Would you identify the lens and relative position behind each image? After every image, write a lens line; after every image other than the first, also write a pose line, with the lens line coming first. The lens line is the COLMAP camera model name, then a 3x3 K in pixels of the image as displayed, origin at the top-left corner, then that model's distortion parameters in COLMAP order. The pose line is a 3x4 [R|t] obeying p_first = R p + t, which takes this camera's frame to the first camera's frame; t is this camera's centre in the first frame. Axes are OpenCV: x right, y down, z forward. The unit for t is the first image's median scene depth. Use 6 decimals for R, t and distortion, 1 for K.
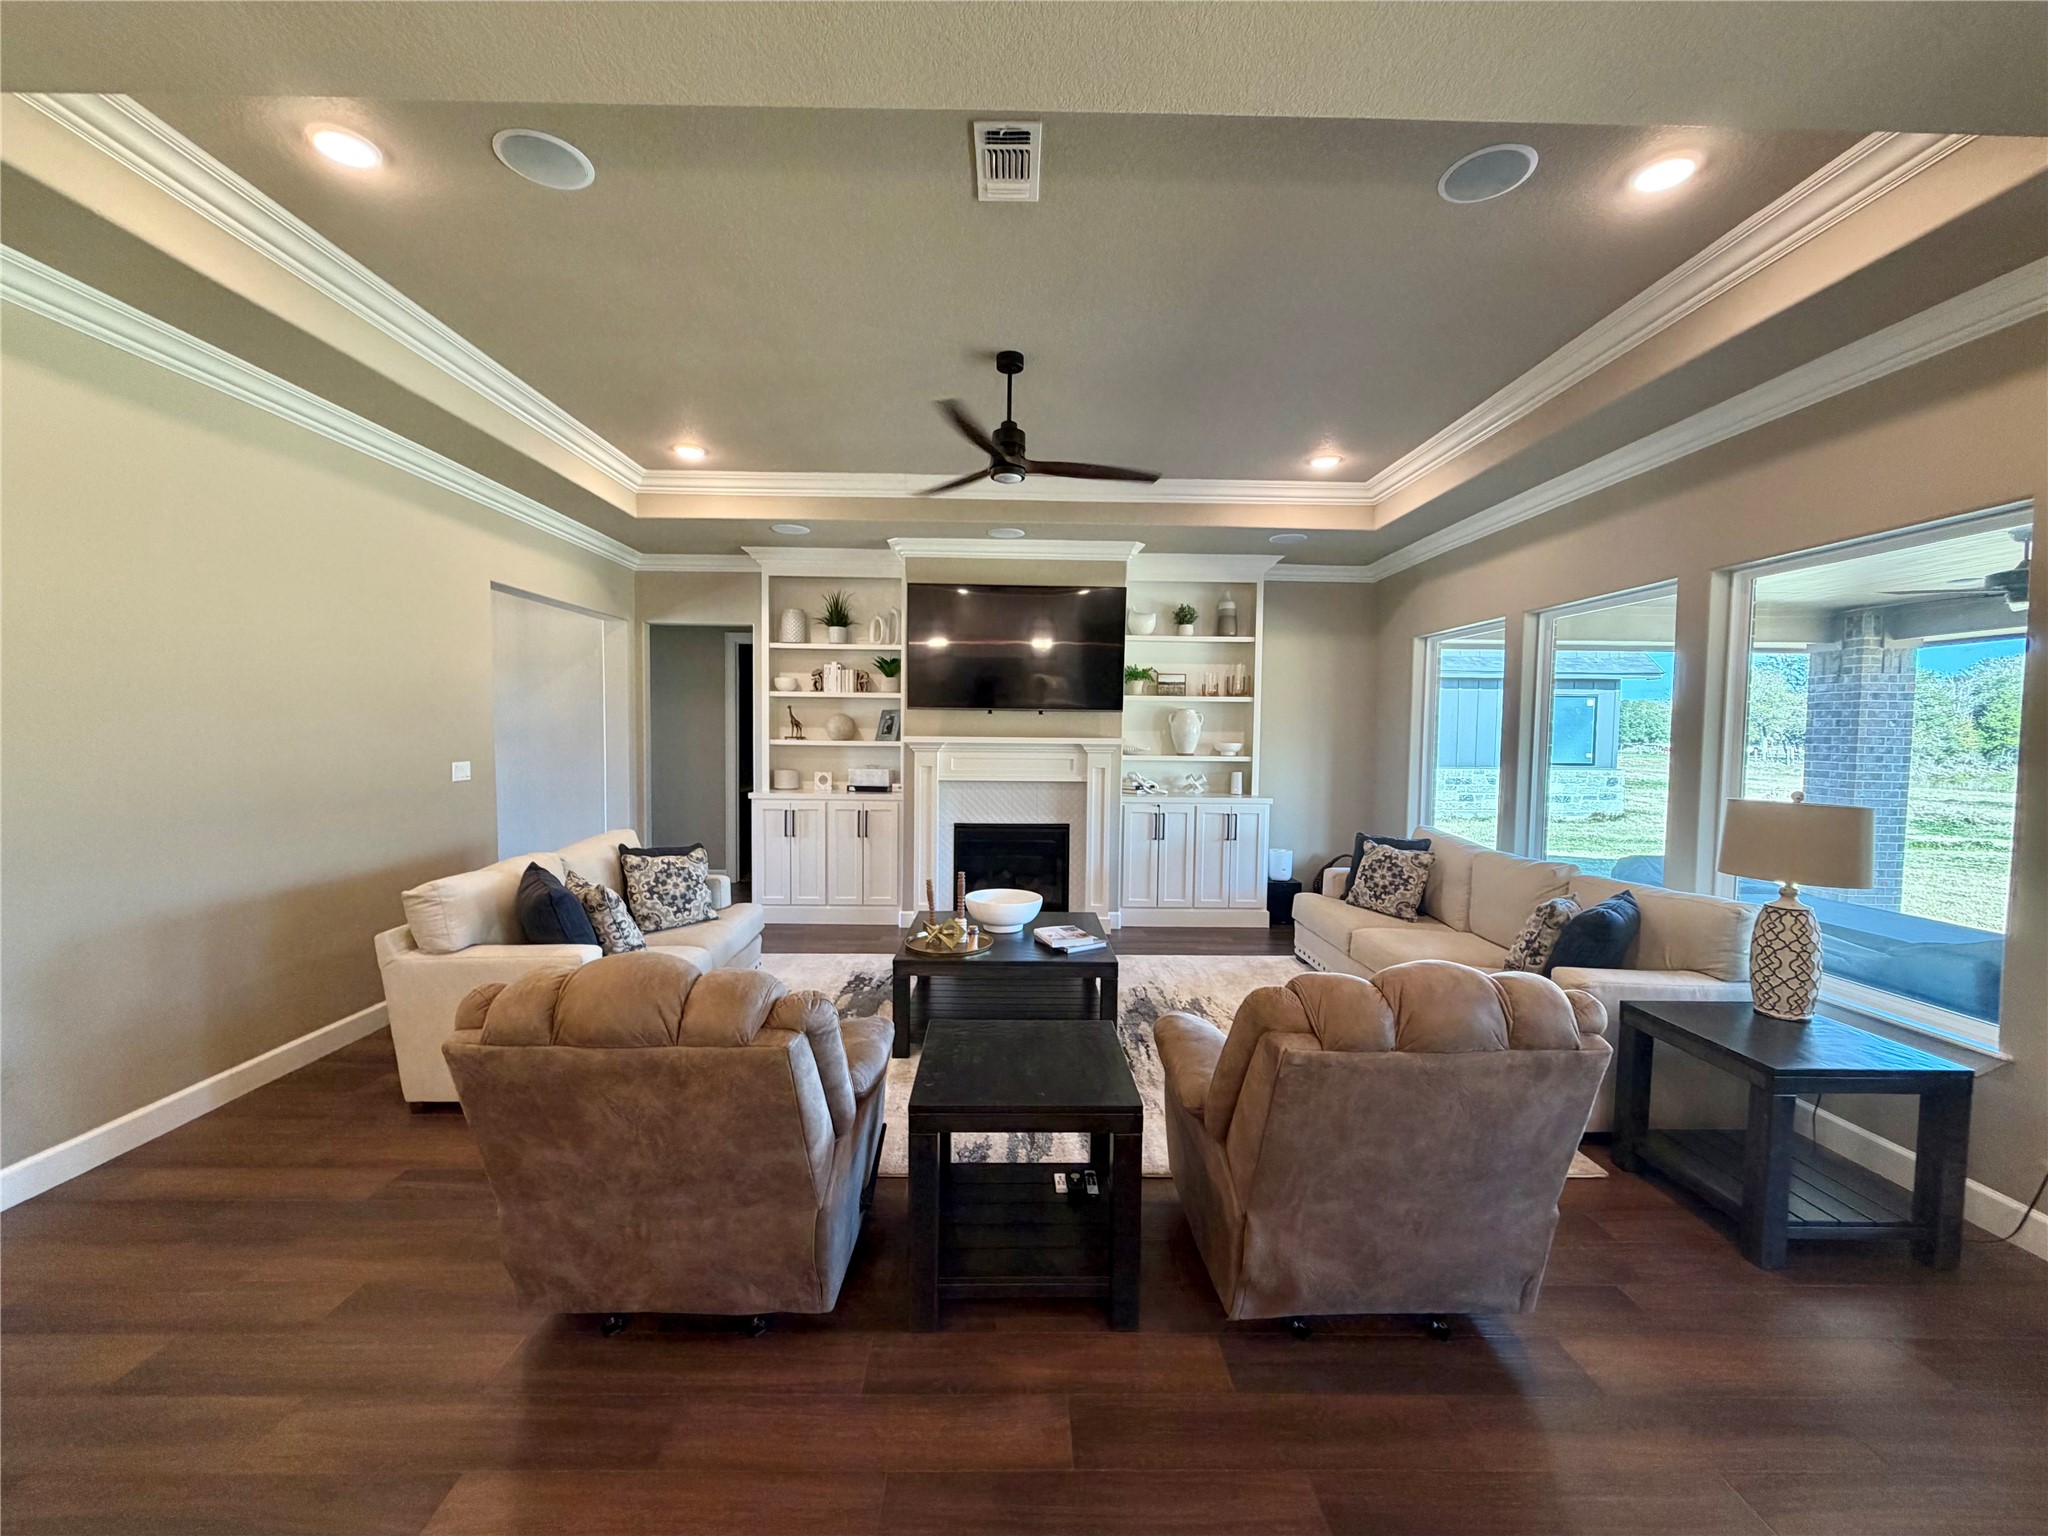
lens RADIAL K [[815.5, 0, 1017.8], [0, 815.5, 769.9], [0, 0, 1]] dist [-0.001120, 0.000343]
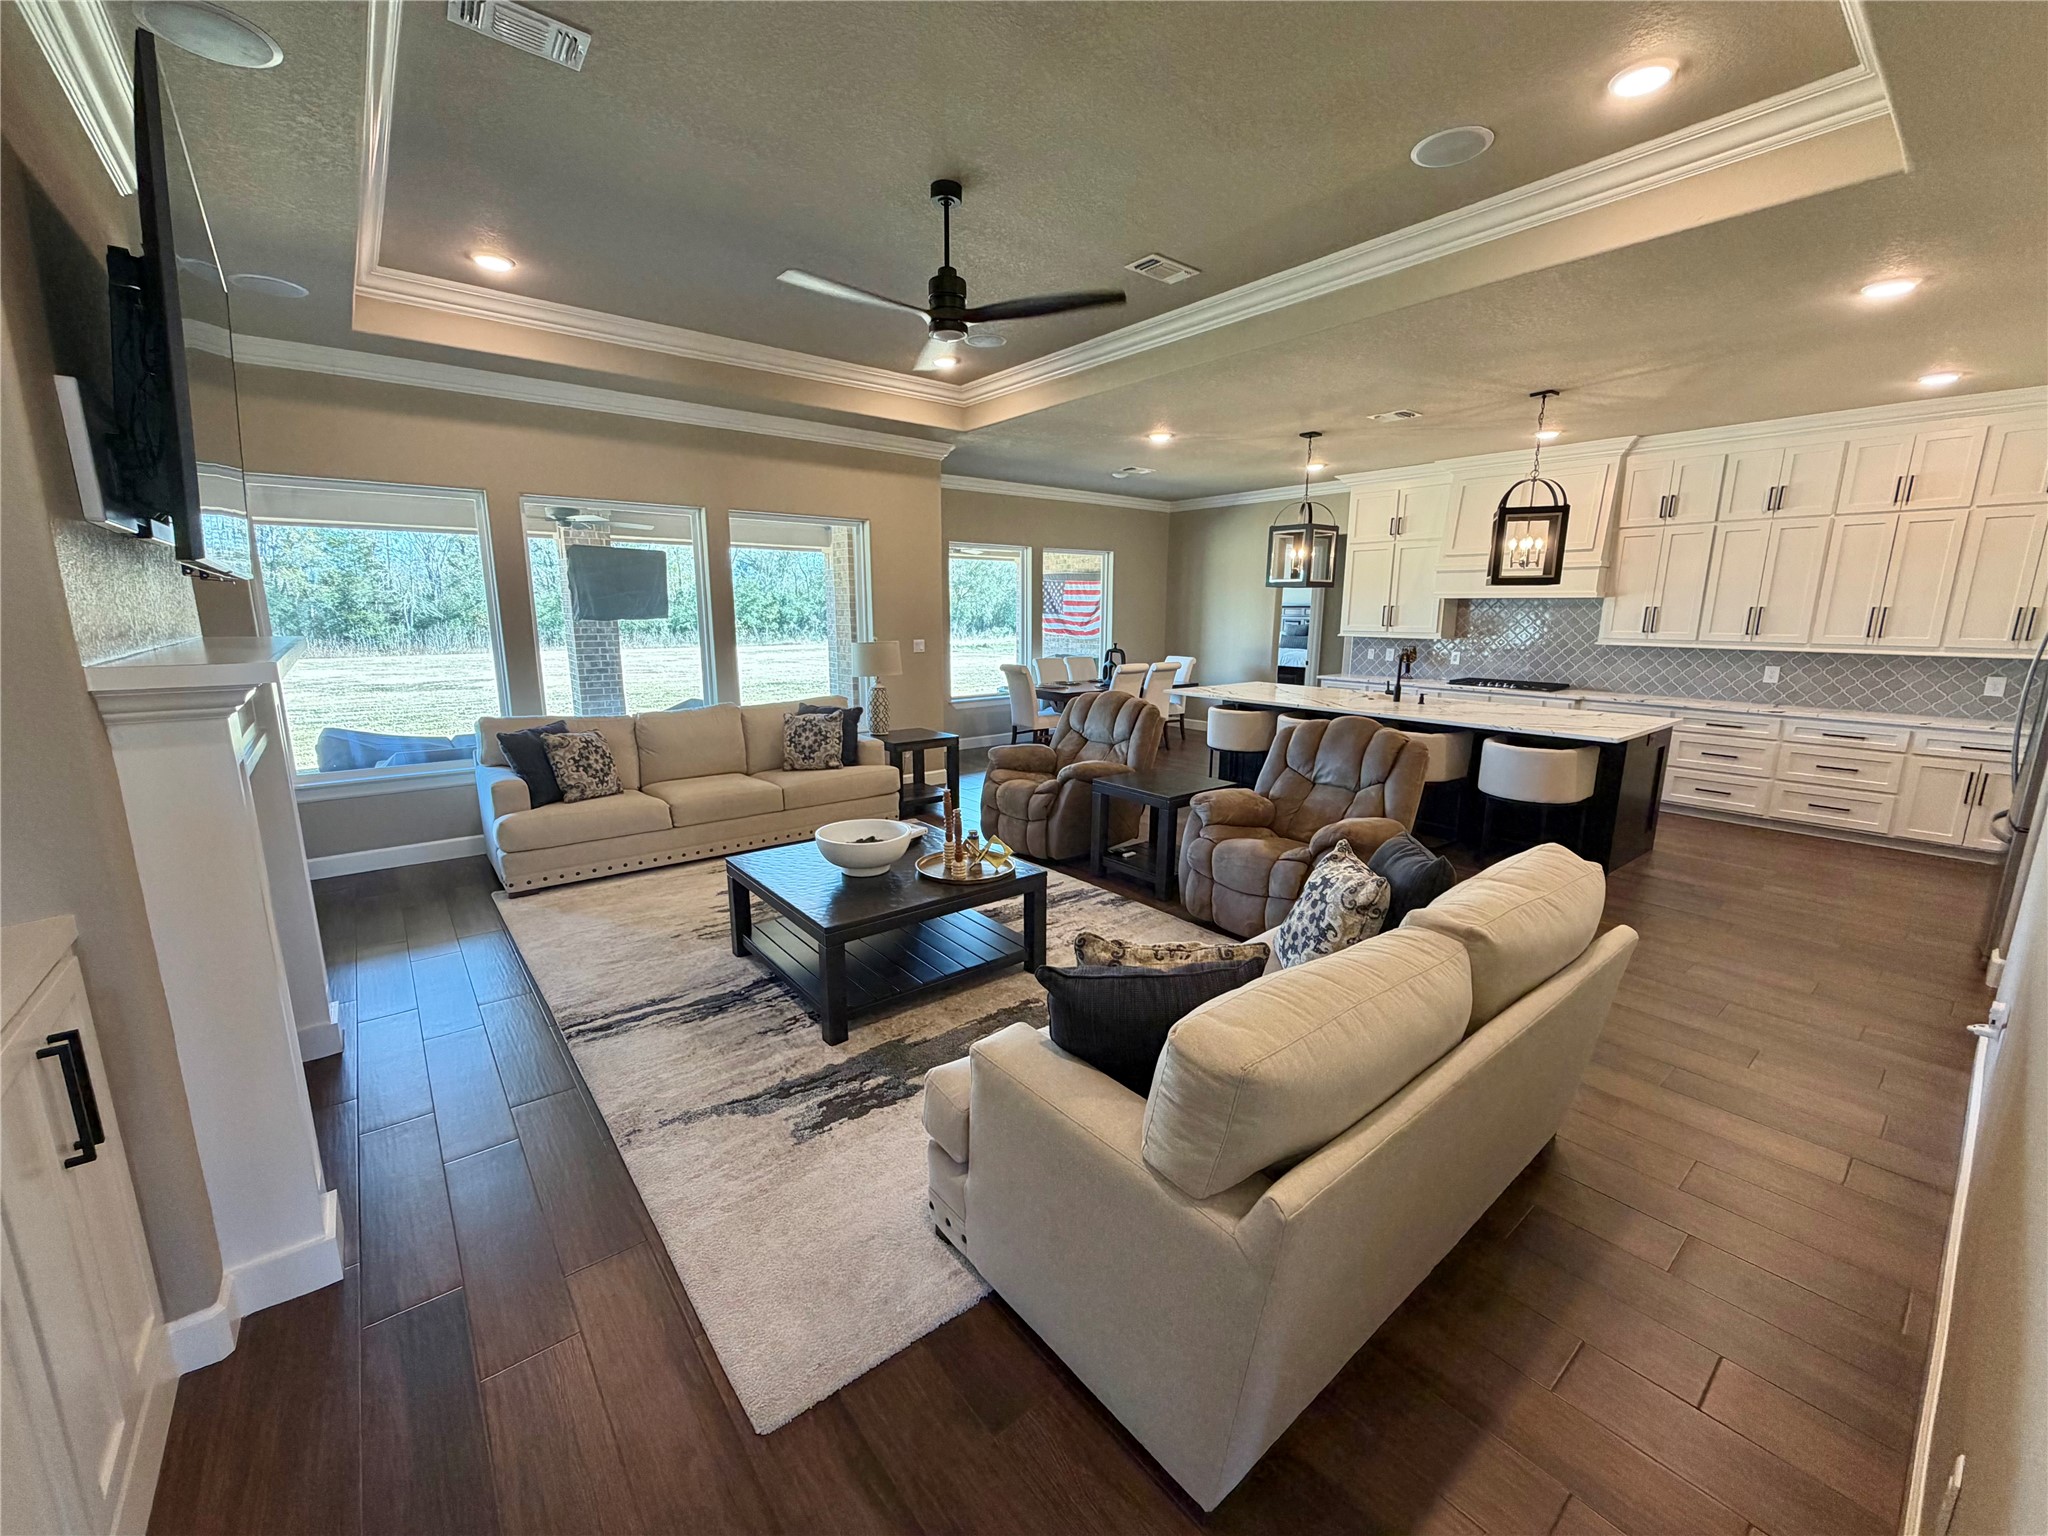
lens RADIAL K [[815.5, 0, 1017.8], [0, 815.5, 769.9], [0, 0, 1]] dist [-0.001120, 0.000343]
pose [[-0.614110, -0.169908, 0.770714, -0.512314], [0.027855, 0.971276, 0.236318, -0.064323], [-0.788729, 0.166594, -0.591737, 0.953137]]
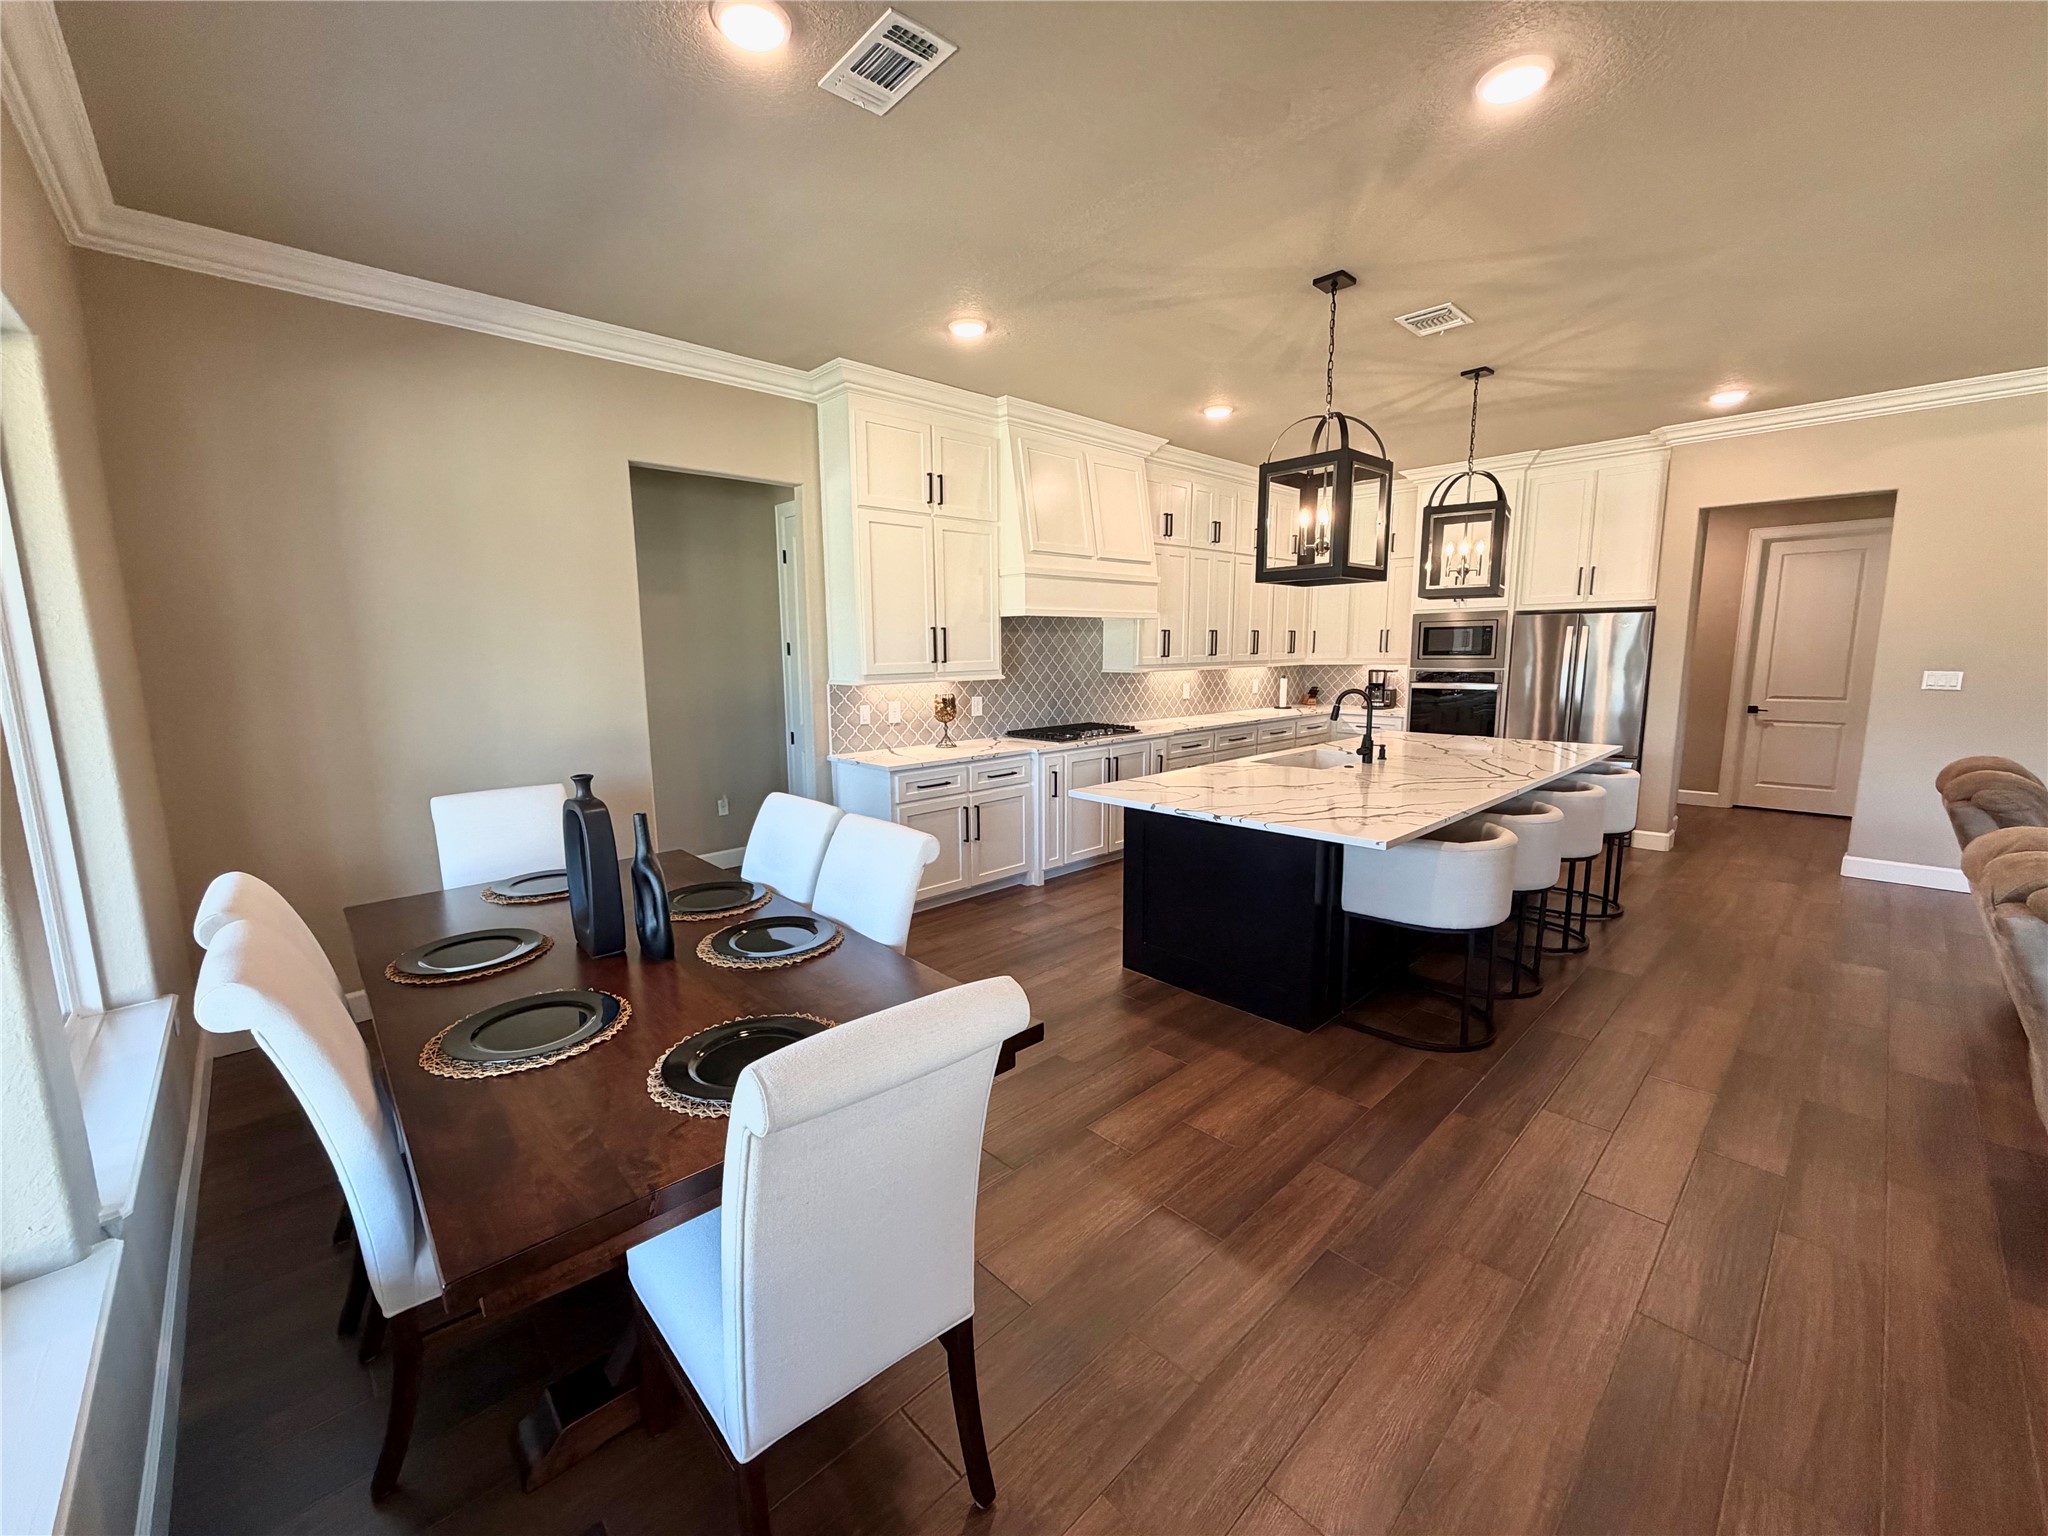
lens RADIAL K [[815.5, 0, 1017.8], [0, 815.5, 769.9], [0, 0, 1]] dist [-0.001120, 0.000343]
pose [[-0.736826, 0.097318, -0.669042, 0.689037], [-0.033539, 0.983106, 0.179938, -0.000231], [0.675250, 0.155022, -0.721114, 0.249077]]
